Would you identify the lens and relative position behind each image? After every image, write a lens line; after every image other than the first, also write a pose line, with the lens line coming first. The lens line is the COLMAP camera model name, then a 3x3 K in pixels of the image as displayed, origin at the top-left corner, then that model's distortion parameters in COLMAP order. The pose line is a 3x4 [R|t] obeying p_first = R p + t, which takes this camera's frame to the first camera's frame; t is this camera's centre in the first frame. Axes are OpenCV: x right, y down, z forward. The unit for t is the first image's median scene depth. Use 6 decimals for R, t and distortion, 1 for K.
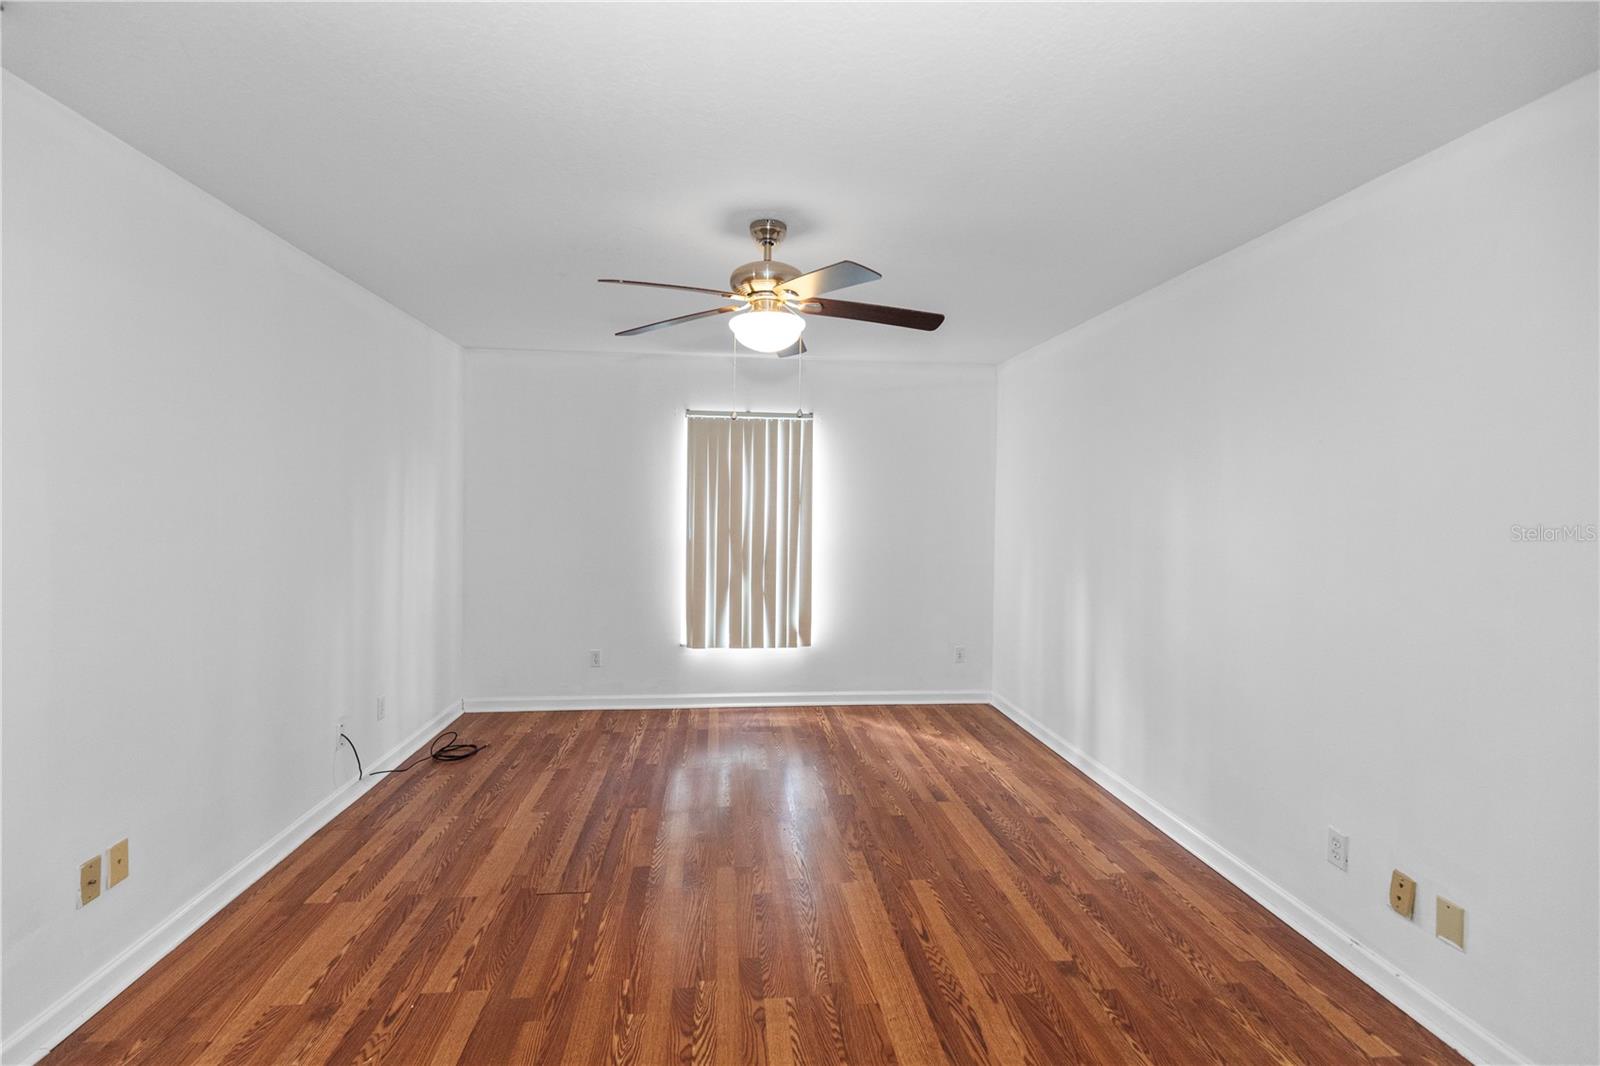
lens RADIAL K [[731.5, 0, 802.5], [0, 731.5, 493.0], [0, 0, 1]] dist [0.004186, 0.000138]
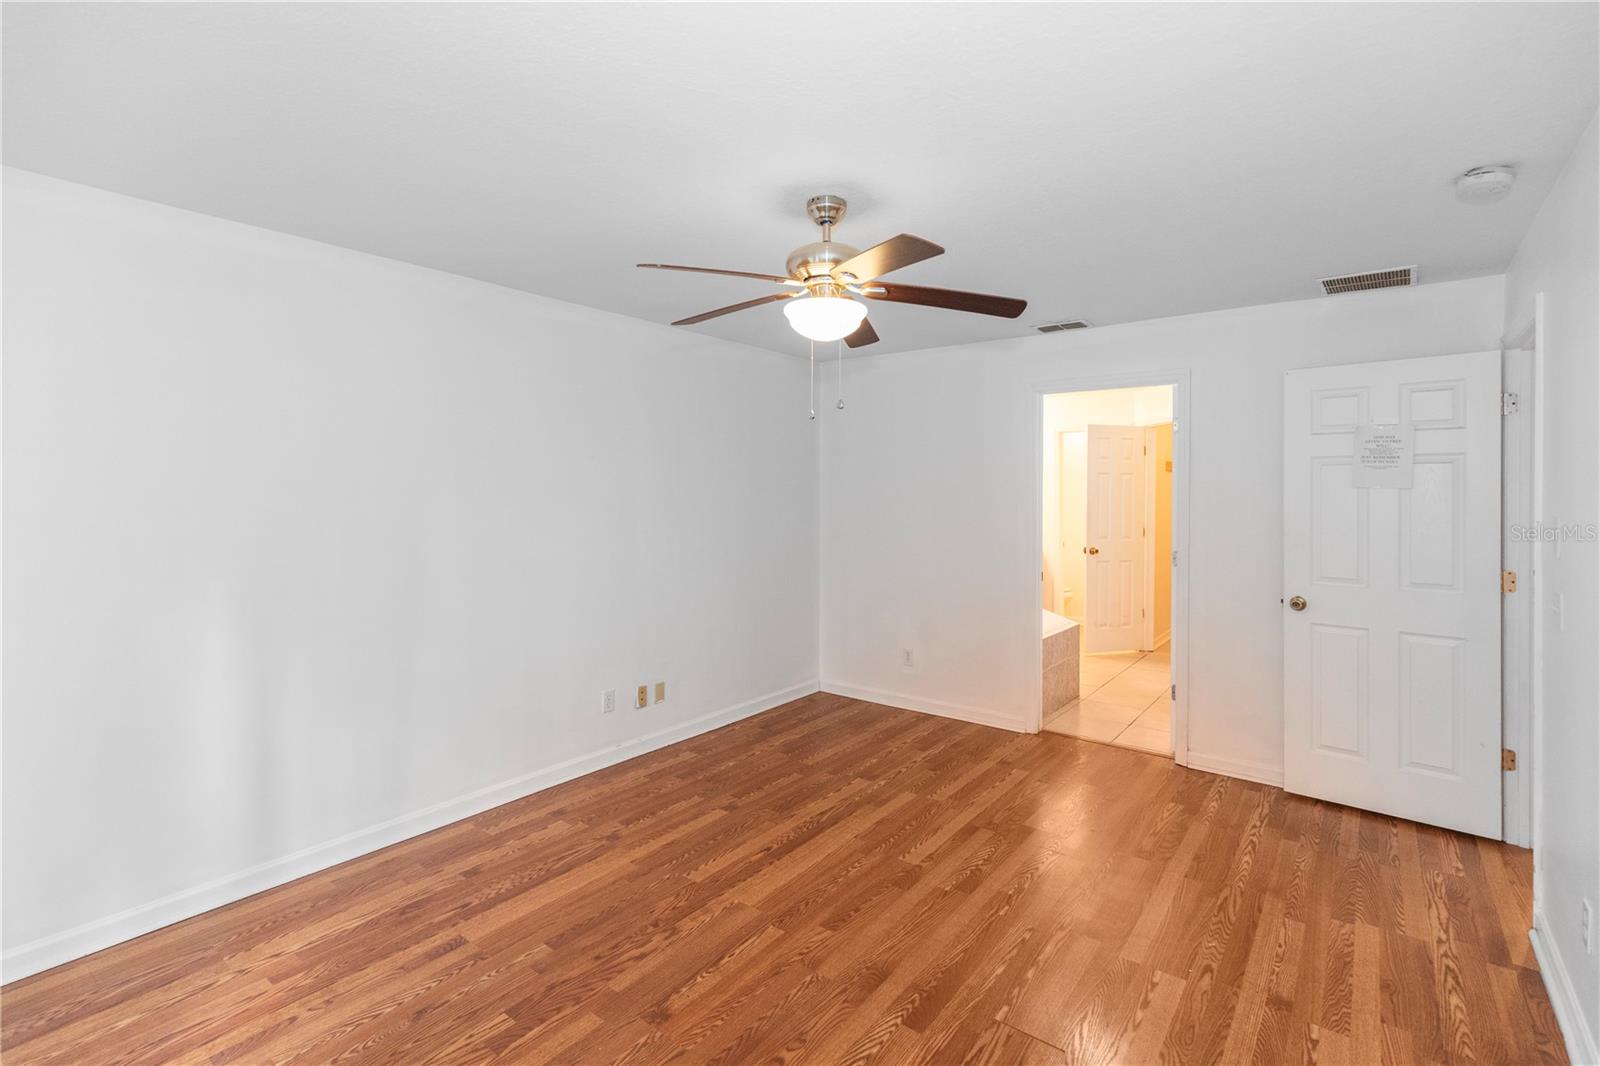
lens RADIAL K [[731.5, 0, 802.5], [0, 731.5, 493.0], [0, 0, 1]] dist [0.004186, 0.000138]
pose [[-0.716693, -0.016371, 0.697197, -0.696418], [-0.021700, 0.999764, 0.001169, -0.003609], [-0.697051, -0.014292, -0.716879, 1.763209]]
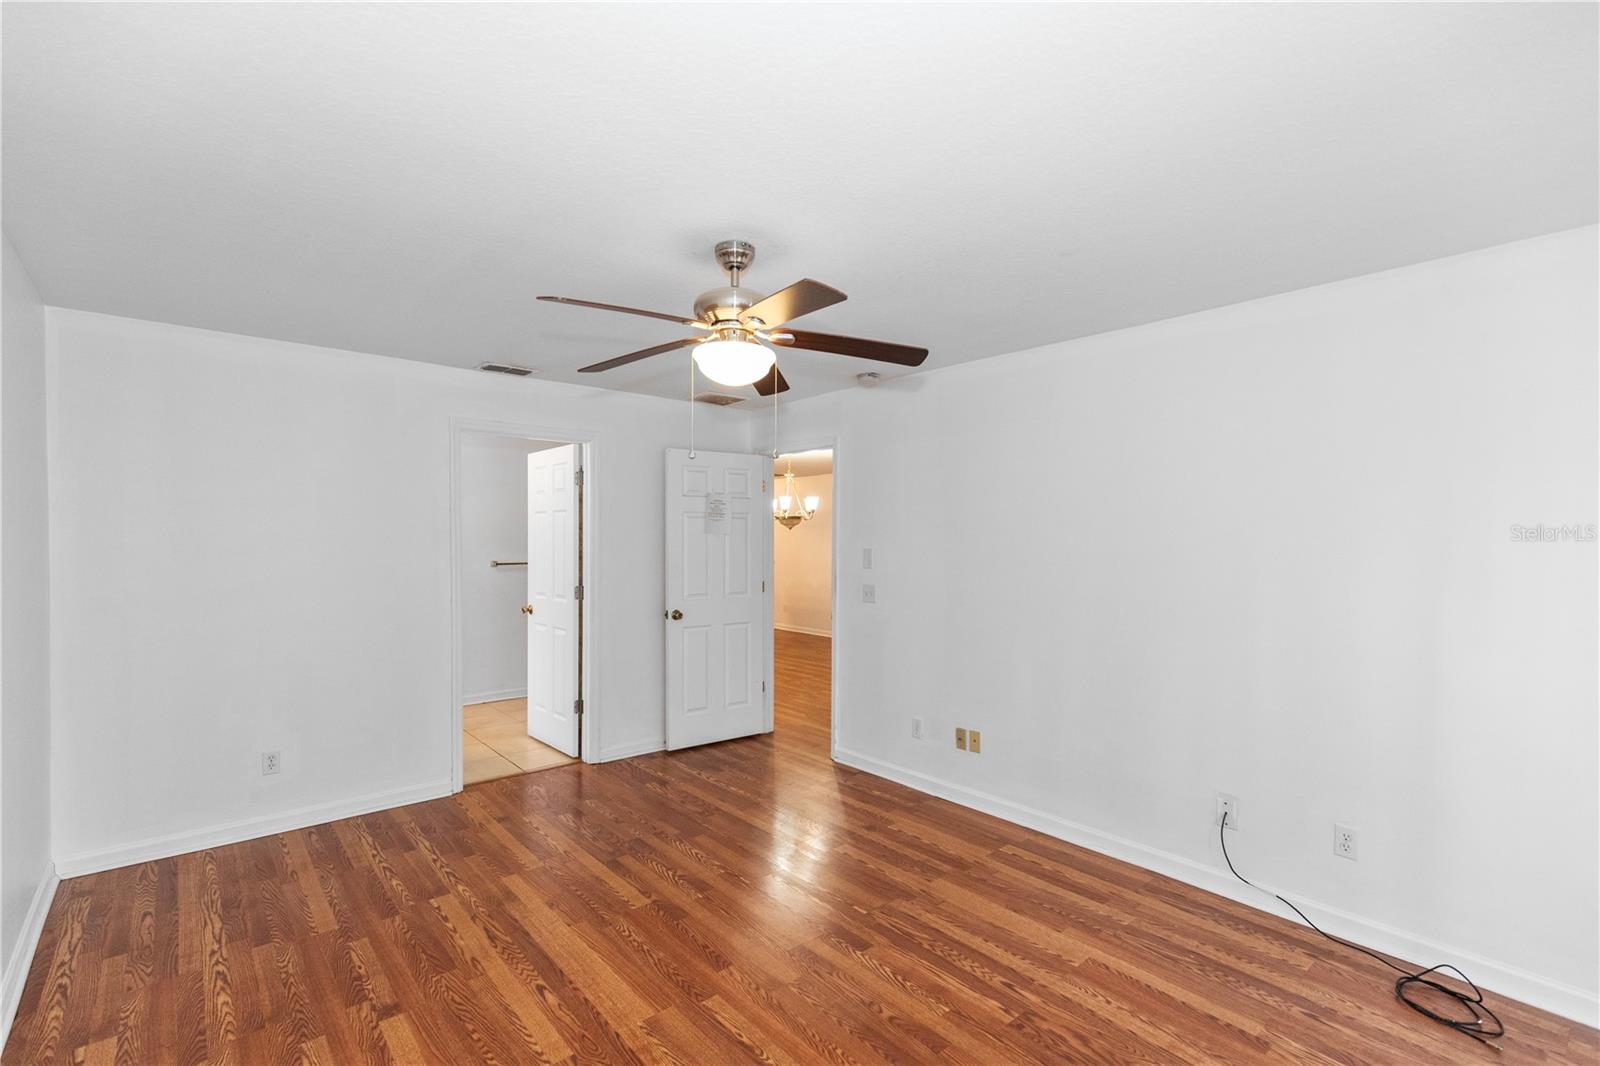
lens RADIAL K [[725.1, 0, 792.5], [0, 725.1, 550.5], [0, 0, 1]] dist [0.009829, -0.000989]
pose [[-0.833549, -0.005905, -0.552414, 0.406718], [-0.006319, 0.999979, -0.001155, 0.014723], [0.552410, 0.002528, -0.833569, 1.896432]]
